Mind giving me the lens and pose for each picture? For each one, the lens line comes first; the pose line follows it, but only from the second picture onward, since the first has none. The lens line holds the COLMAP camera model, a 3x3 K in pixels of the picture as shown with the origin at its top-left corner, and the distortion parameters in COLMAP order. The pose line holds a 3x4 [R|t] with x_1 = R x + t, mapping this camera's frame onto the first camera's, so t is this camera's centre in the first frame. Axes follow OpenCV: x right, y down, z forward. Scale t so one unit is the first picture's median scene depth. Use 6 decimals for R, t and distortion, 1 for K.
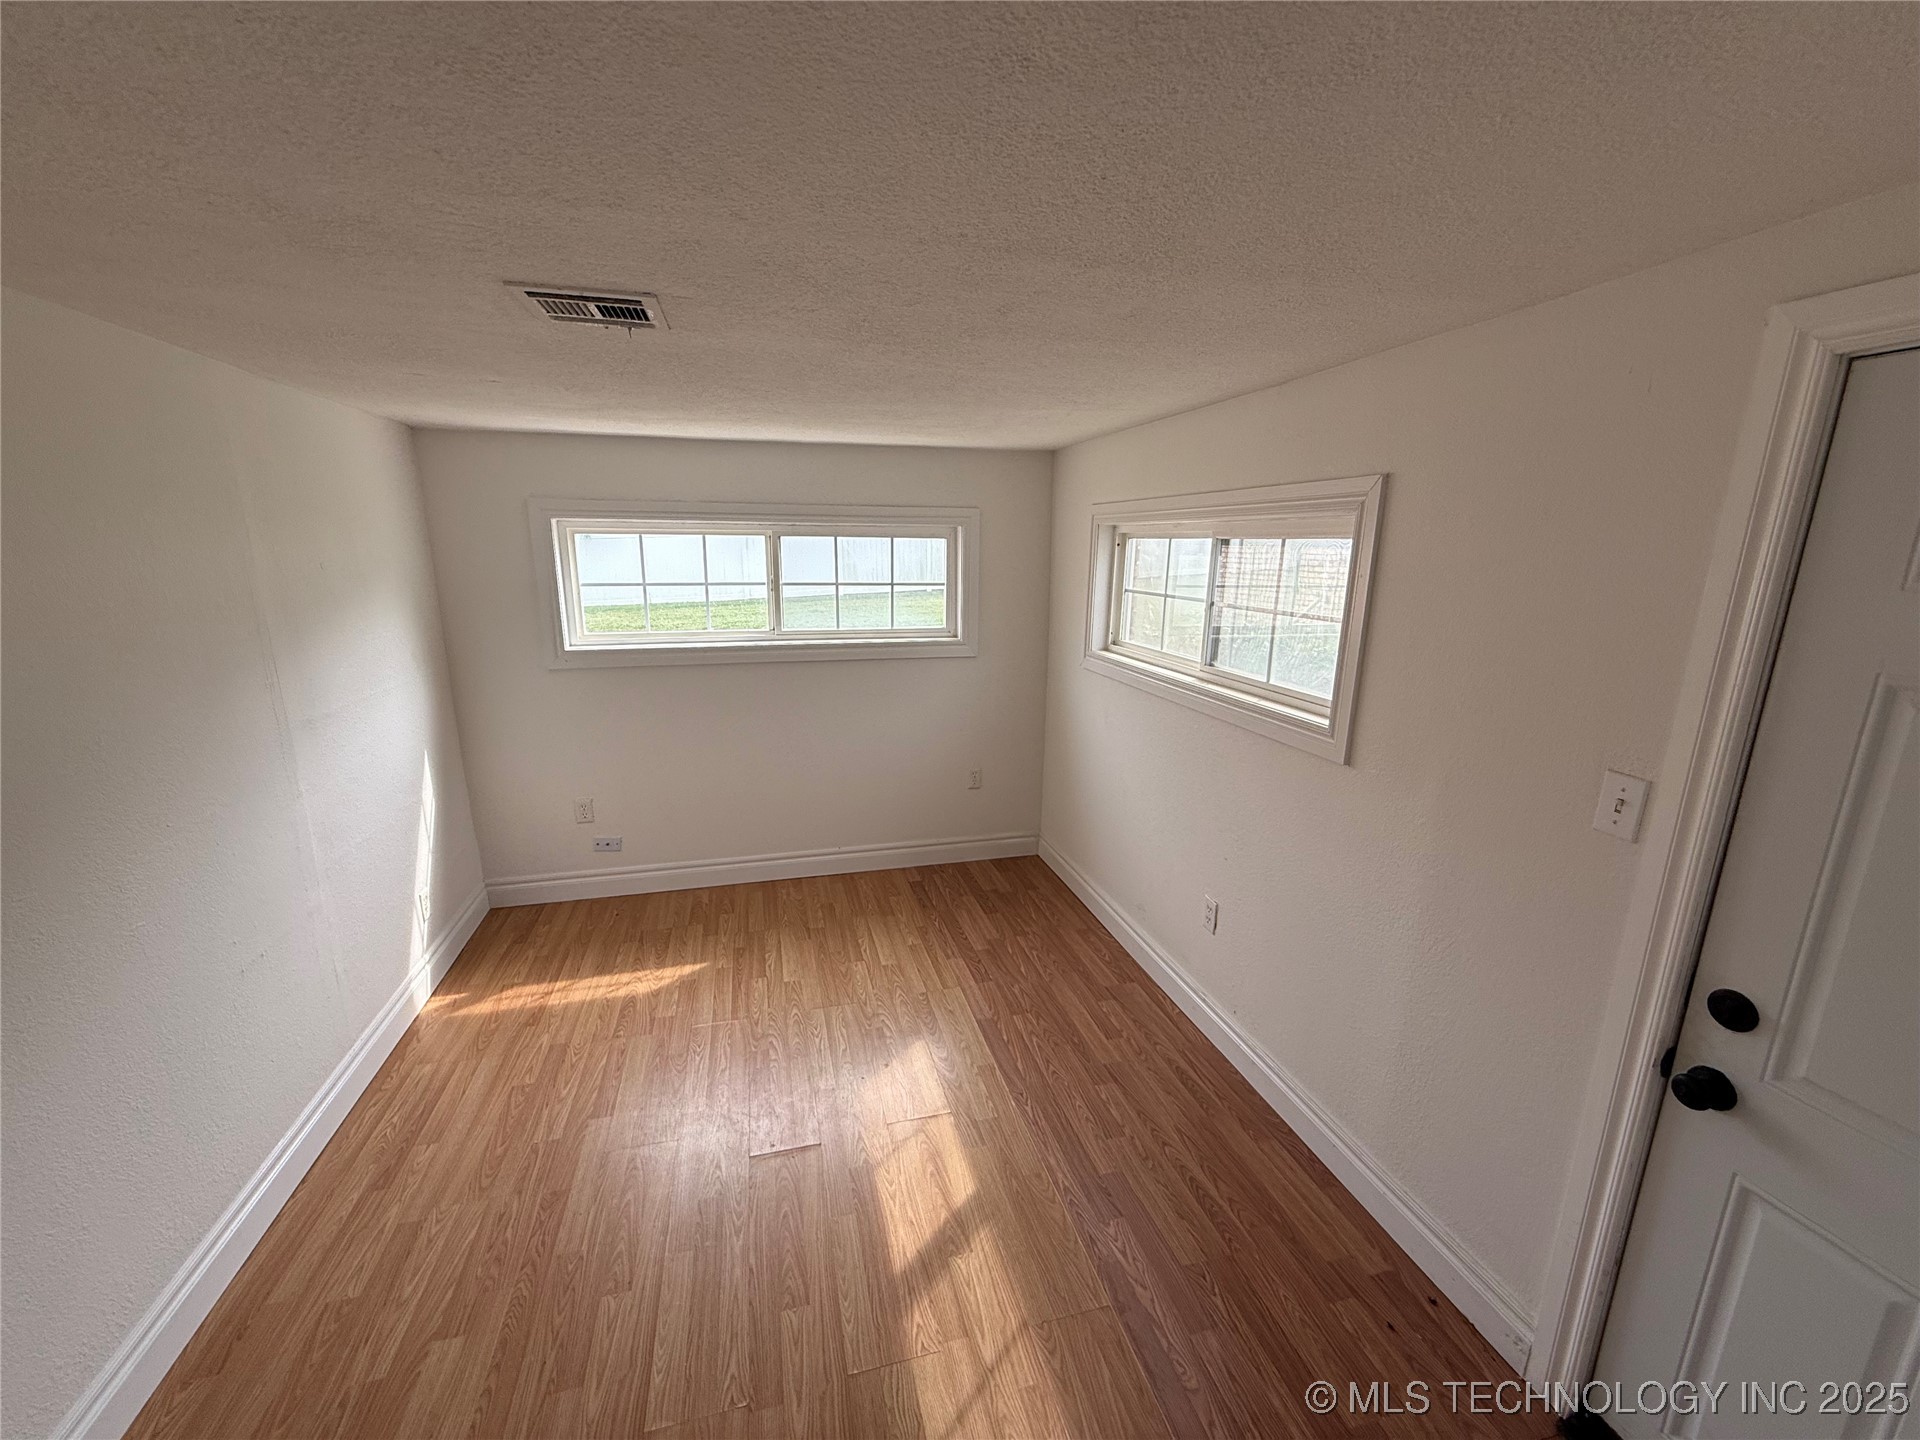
lens RADIAL K [[762.4, 0, 955.3], [0, 762.4, 717.4], [0, 0, 1]] dist [-0.003816, 0.002386]
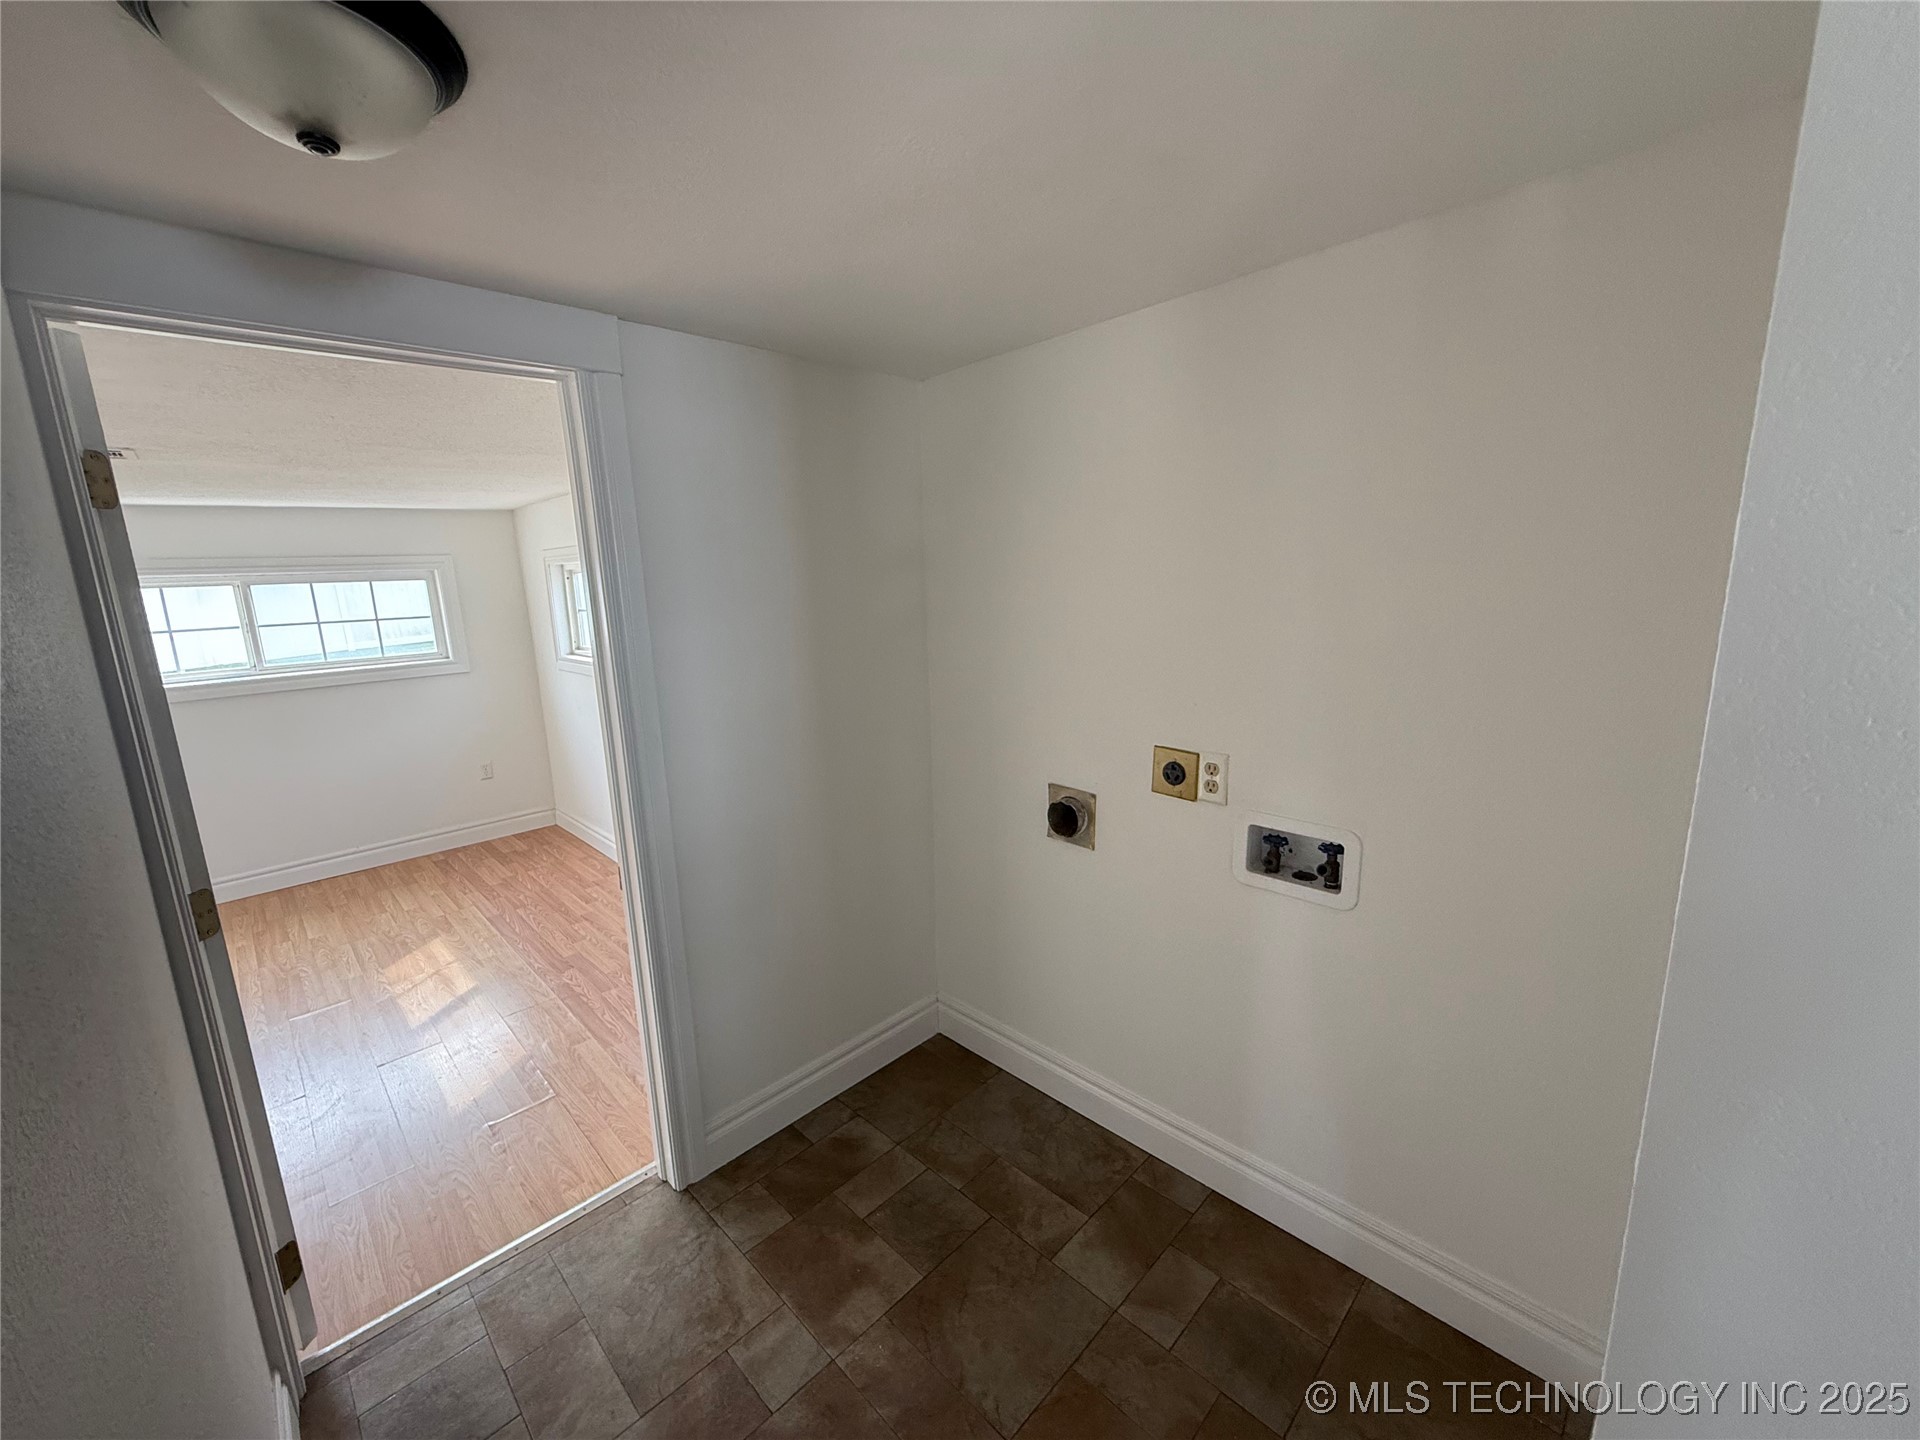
lens RADIAL K [[762.4, 0, 955.1], [0, 762.4, 714.0], [0, 0, 1]] dist [-0.003816, 0.002386]
pose [[0.866252, -0.135026, 0.481015, 0.120539], [0.154989, 0.987915, -0.001798, 0.128459], [-0.474959, 0.076110, 0.876710, -0.530249]]
